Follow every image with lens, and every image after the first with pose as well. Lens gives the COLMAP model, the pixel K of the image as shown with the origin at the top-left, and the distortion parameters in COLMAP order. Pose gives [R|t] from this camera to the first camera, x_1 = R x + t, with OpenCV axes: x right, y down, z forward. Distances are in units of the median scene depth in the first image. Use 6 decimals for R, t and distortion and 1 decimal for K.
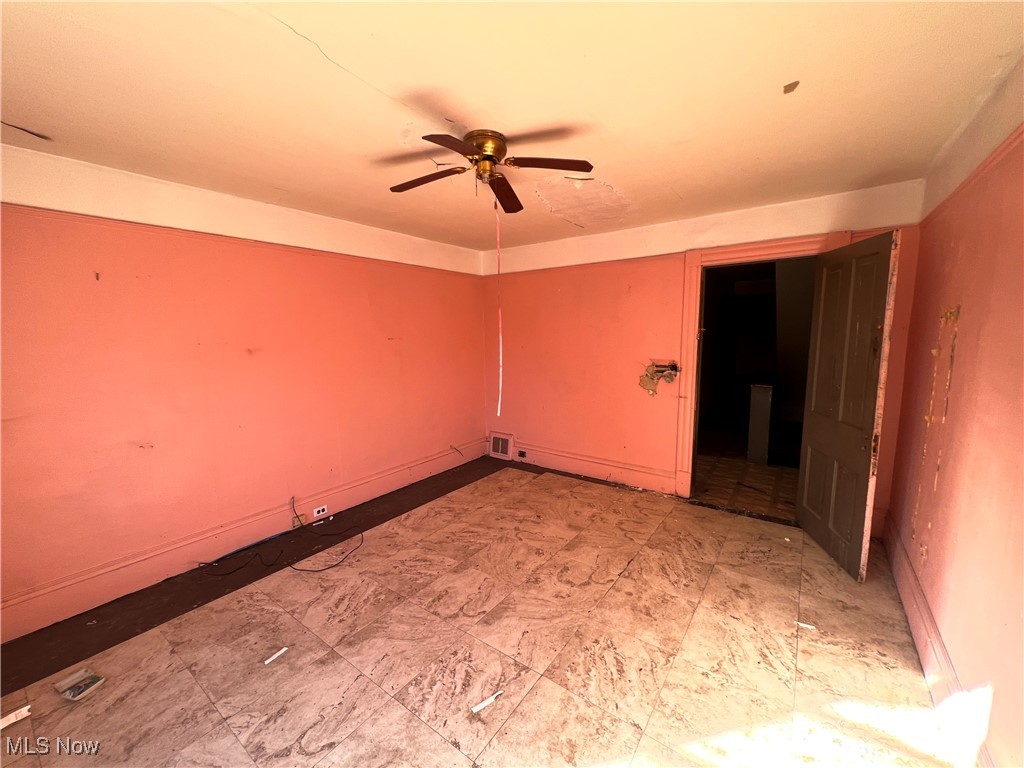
lens RADIAL K [[409.7, 0, 512.2], [0, 409.7, 383.6], [0, 0, 1]] dist [-0.004596, 0.001297]
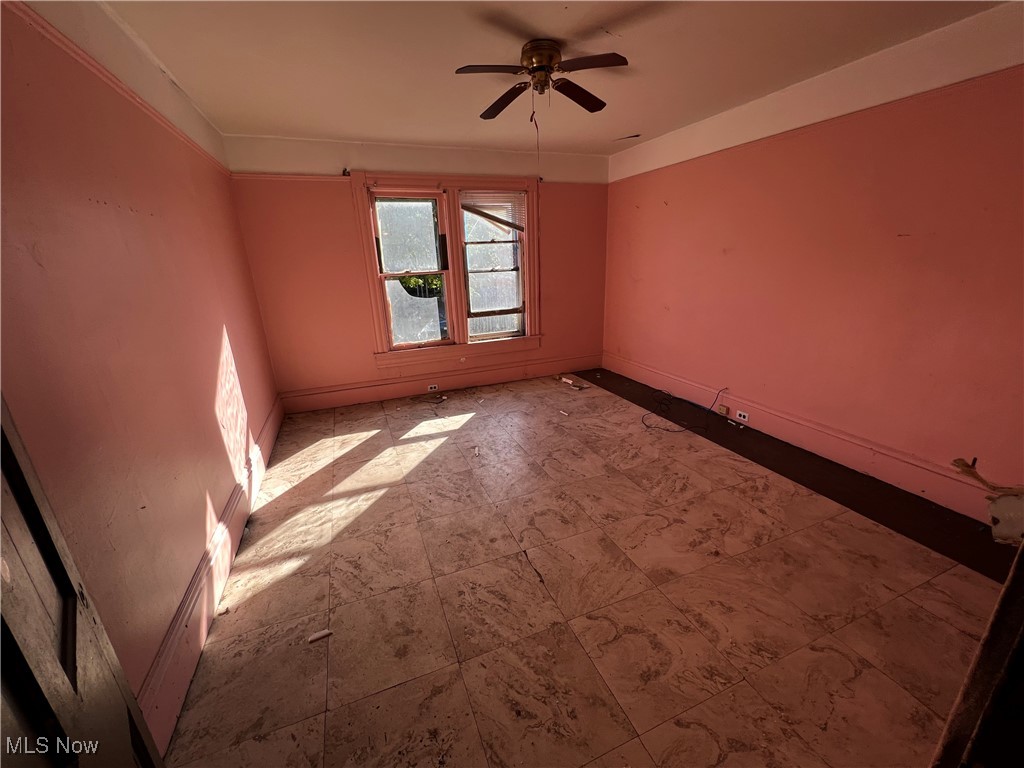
lens RADIAL K [[409.7, 0, 511.8], [0, 409.7, 382.7], [0, 0, 1]] dist [-0.004596, 0.001297]
pose [[-0.528448, 0.285337, -0.799578, 0.808386], [-0.067090, 0.924845, 0.374380, -0.140663], [0.846310, 0.251484, -0.469590, 1.244192]]
